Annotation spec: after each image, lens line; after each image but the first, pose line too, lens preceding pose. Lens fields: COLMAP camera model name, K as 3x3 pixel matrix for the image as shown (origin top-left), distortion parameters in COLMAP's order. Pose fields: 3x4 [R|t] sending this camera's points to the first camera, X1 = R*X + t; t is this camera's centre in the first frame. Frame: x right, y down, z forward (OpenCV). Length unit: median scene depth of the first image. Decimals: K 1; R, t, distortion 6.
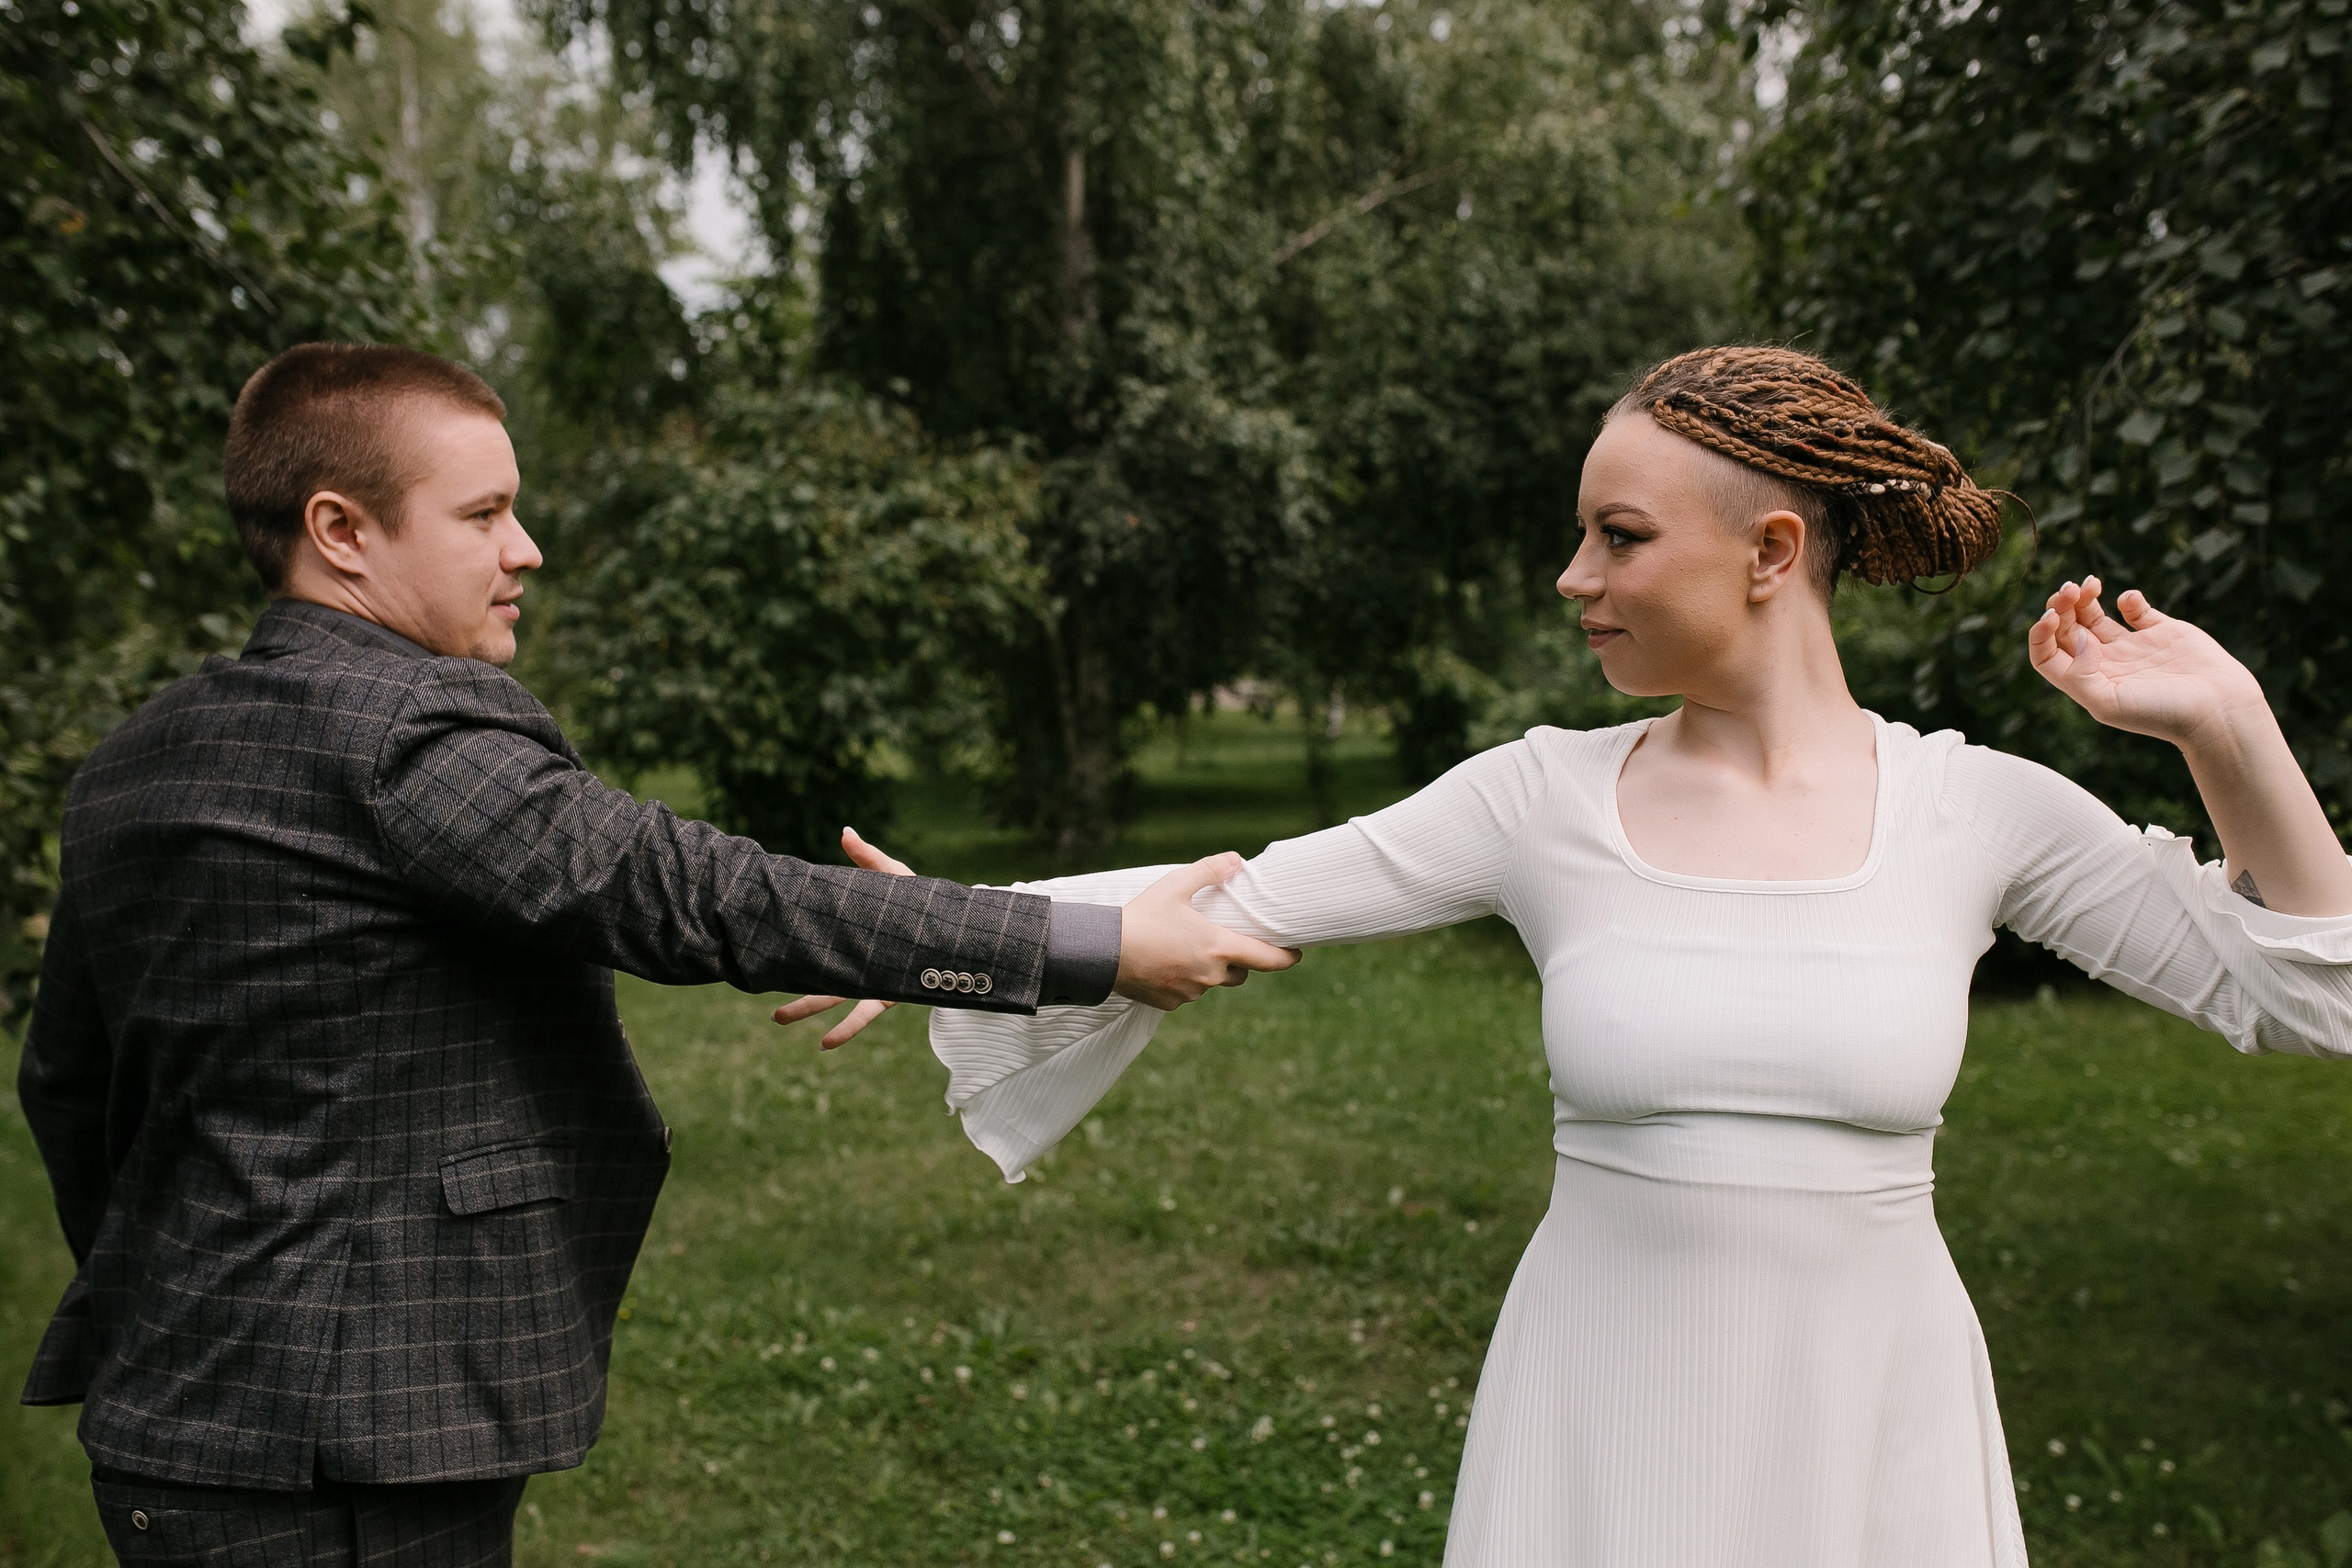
lens RADIAL K [[2218.1, 0, 1176.0], [0, 2218.1, 784.0], [0, 0, 1]] dist [0.082571, 0.134589]
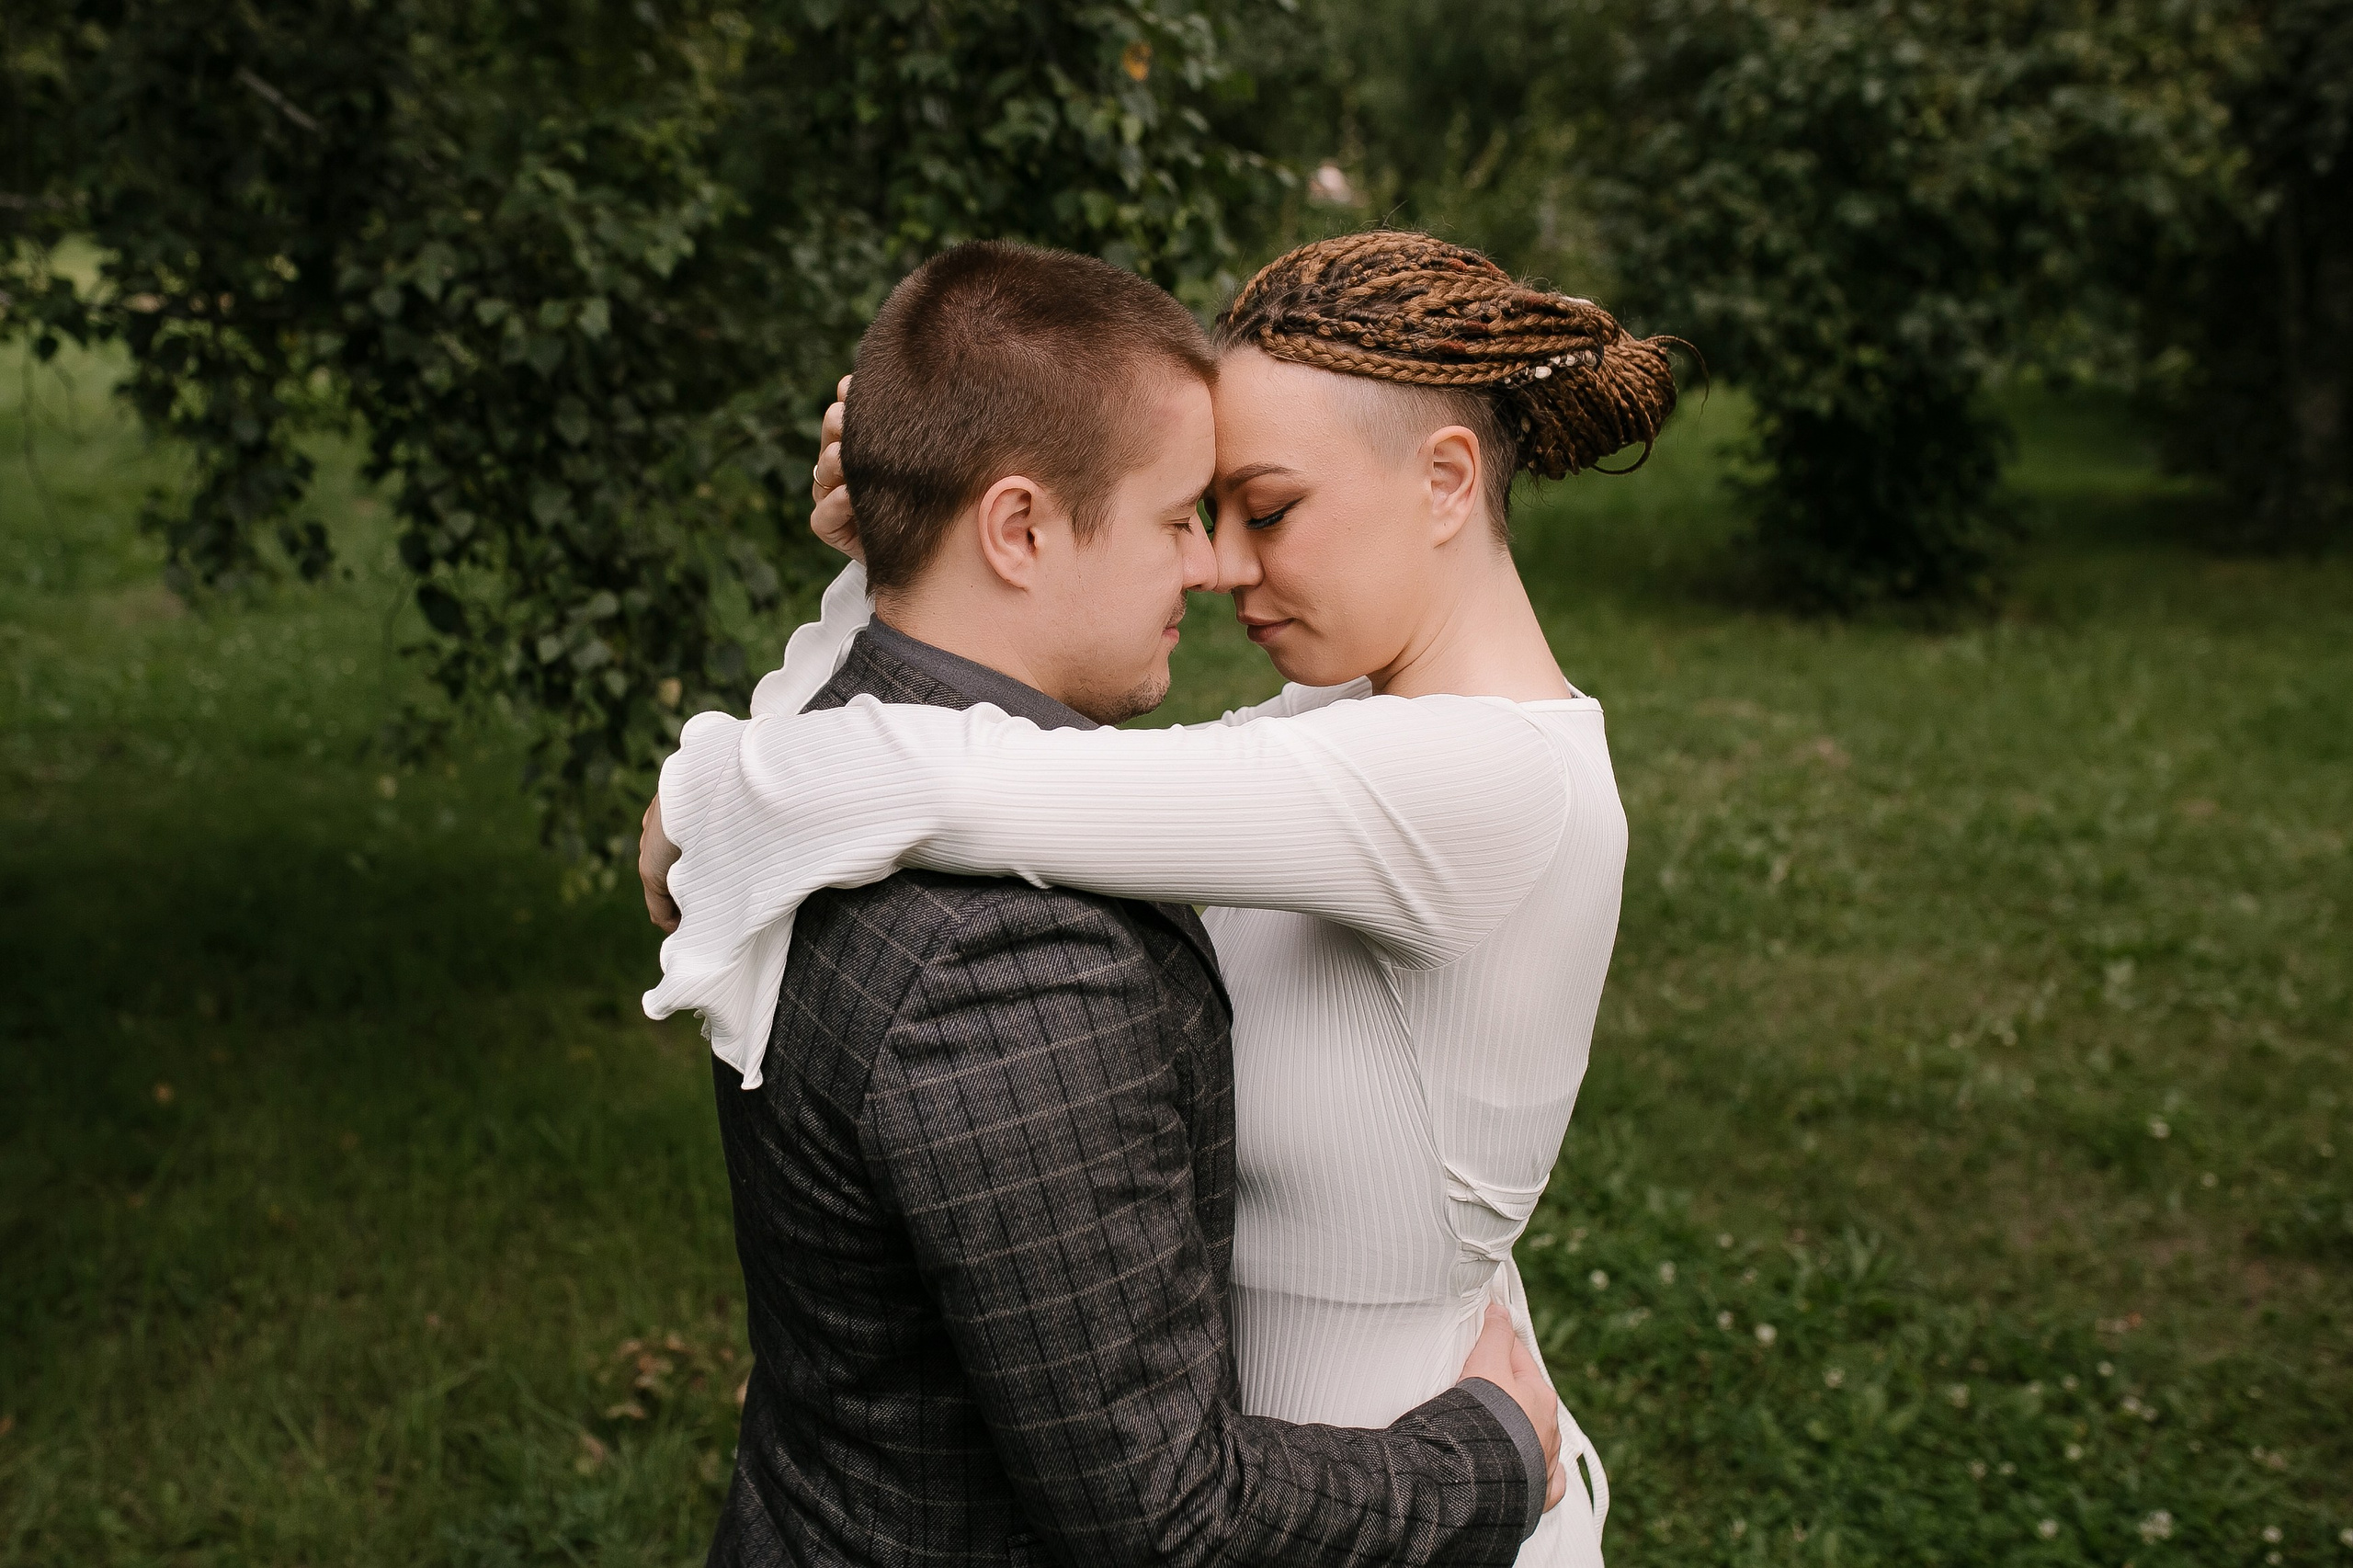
lens RADIAL K [[2563.2, 0, 1029.9], [0, 2563.2, 701.7], [0, 0, 1]] dist [-0.022206, 0.023159]
pose [[0.856787, 0.128389, -0.499432, 0.041588], [-0.054690, 0.985671, 0.159565, -0.032163], [0.512762, -0.109399, 0.851532, 0.061791]]
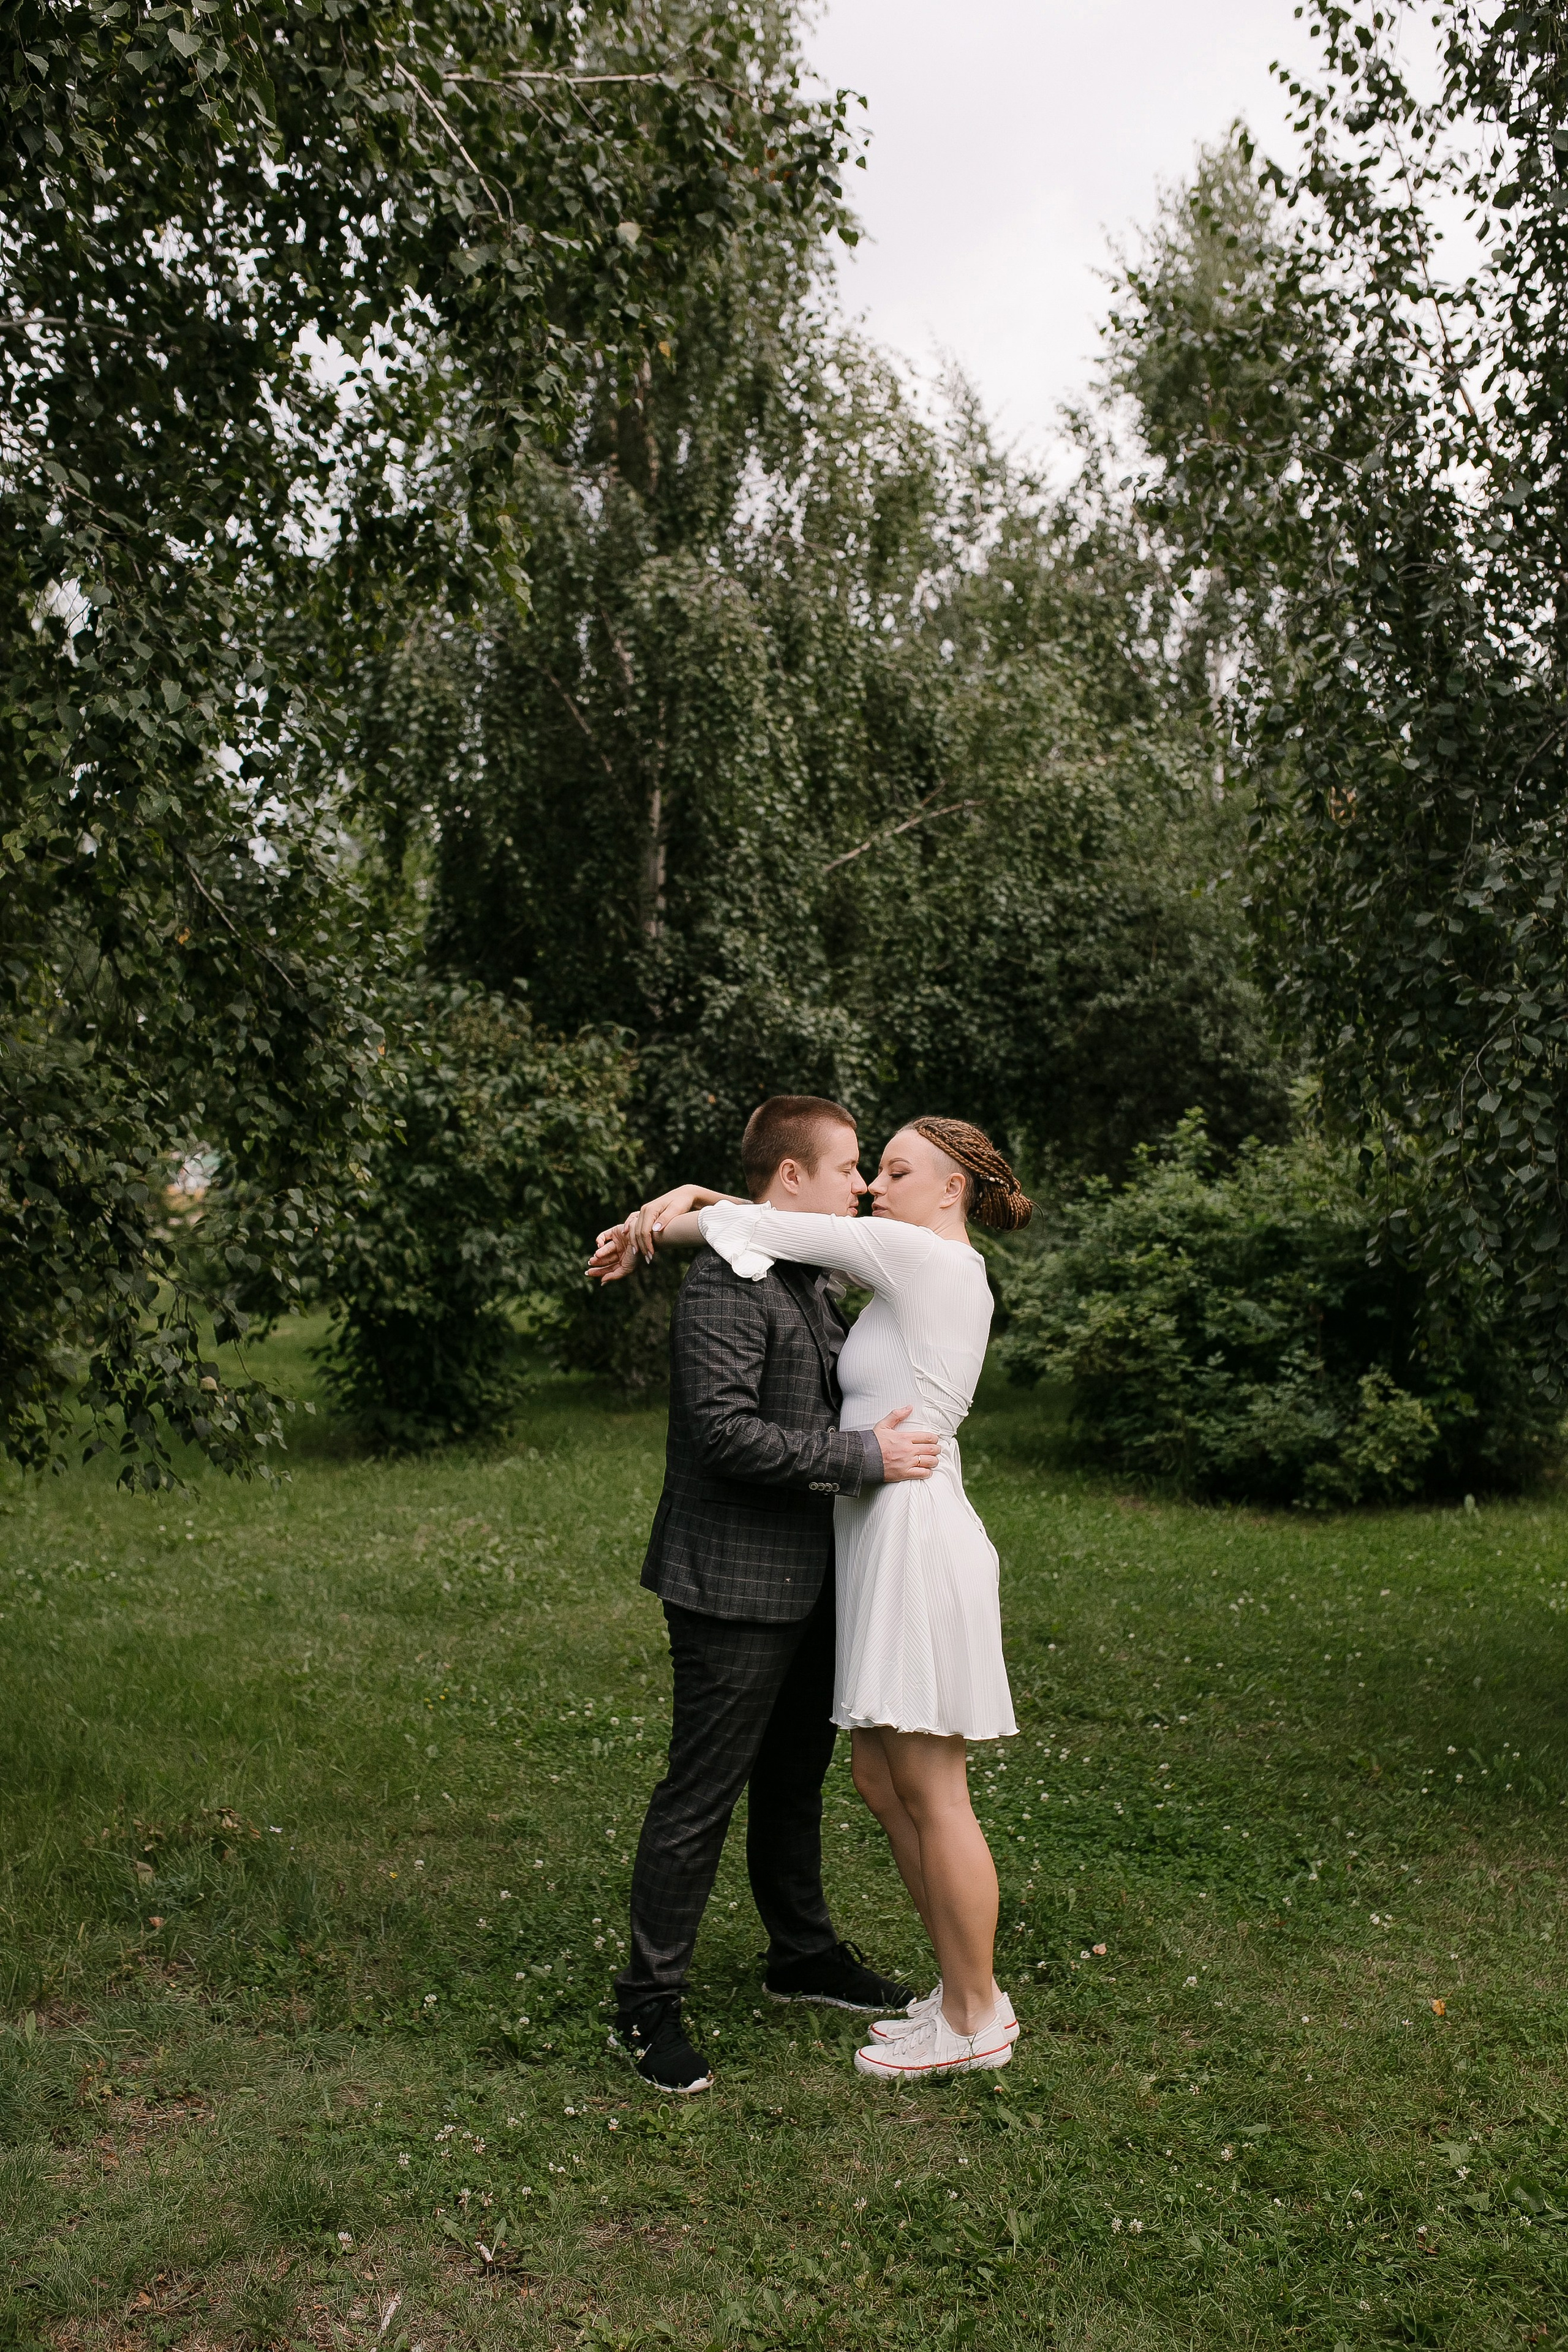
lens RADIAL K [[2254.9, 0, 789.6], [0, 2254.9, 1186.0], [0, 0, 1]] dist [-0.056719, 0.083233]
pose [[0.997815, 0.016916, 0.063875, -0.058811], [-0.012436, 0.997477, -0.069898, 0.008591], [-0.064897, 0.068950, 0.995507, -0.182647]]
